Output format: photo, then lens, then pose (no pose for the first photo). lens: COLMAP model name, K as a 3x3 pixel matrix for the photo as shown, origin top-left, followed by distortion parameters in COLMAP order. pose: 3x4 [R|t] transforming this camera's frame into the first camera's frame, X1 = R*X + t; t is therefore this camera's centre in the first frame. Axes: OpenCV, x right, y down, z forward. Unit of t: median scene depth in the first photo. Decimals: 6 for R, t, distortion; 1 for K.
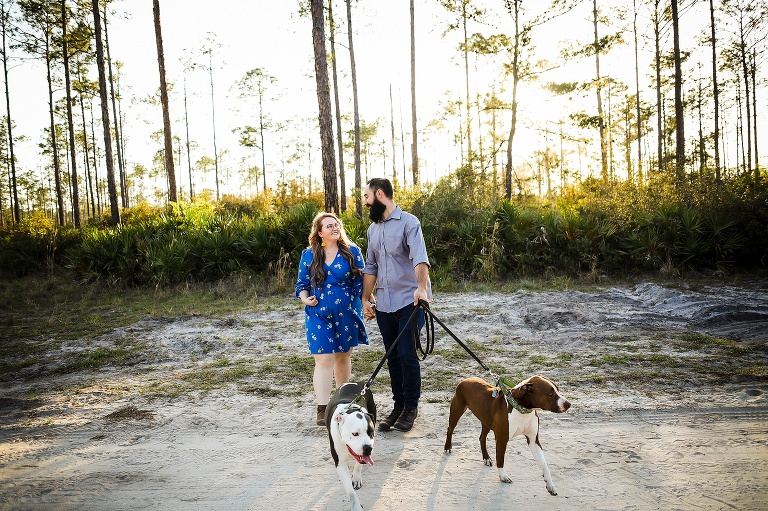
lens RADIAL K [[538.8, 0, 379.3], [0, 538.8, 257.3], [0, 0, 1]] dist [-0.049724, 0.004678]
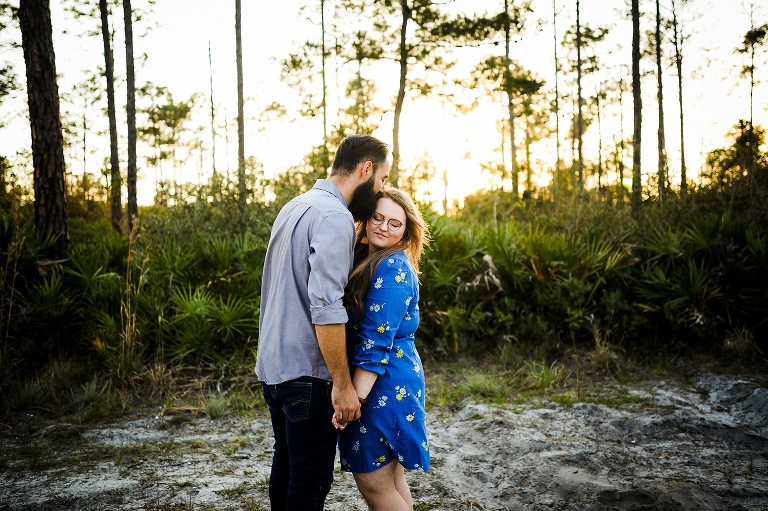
lens RADIAL K [[722.9, 0, 377.2], [0, 722.9, 256.5], [0, 0, 1]] dist [0.047394, 0.010898]
pose [[0.970234, 0.012029, 0.241869, 0.017390], [0.000035, 0.998758, -0.049815, -0.008743], [-0.242168, 0.048341, 0.969029, 0.153038]]
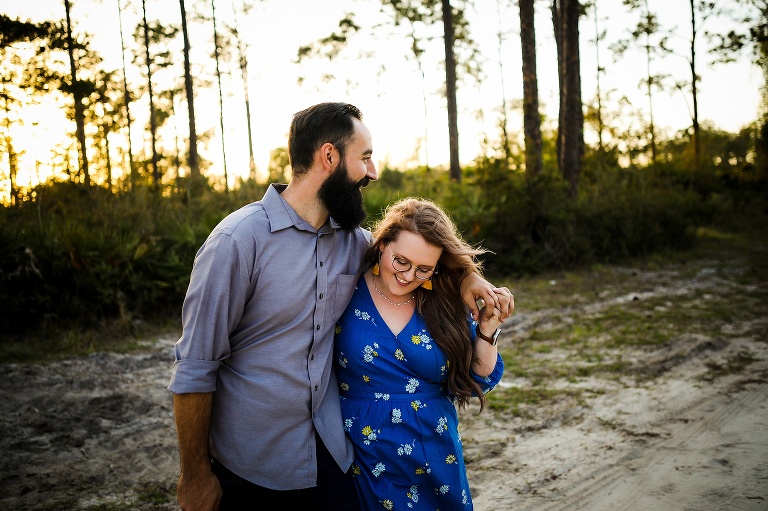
lens RADIAL K [[722.9, 0, 377.2], [0, 722.9, 256.5], [0, 0, 1]] dist [0.047394, 0.010898]
pose [[0.700814, -0.030414, 0.712695, 0.000592], [0.063047, 0.997822, -0.019414, -0.003277], [-0.710552, 0.058539, 0.701205, 0.068863]]
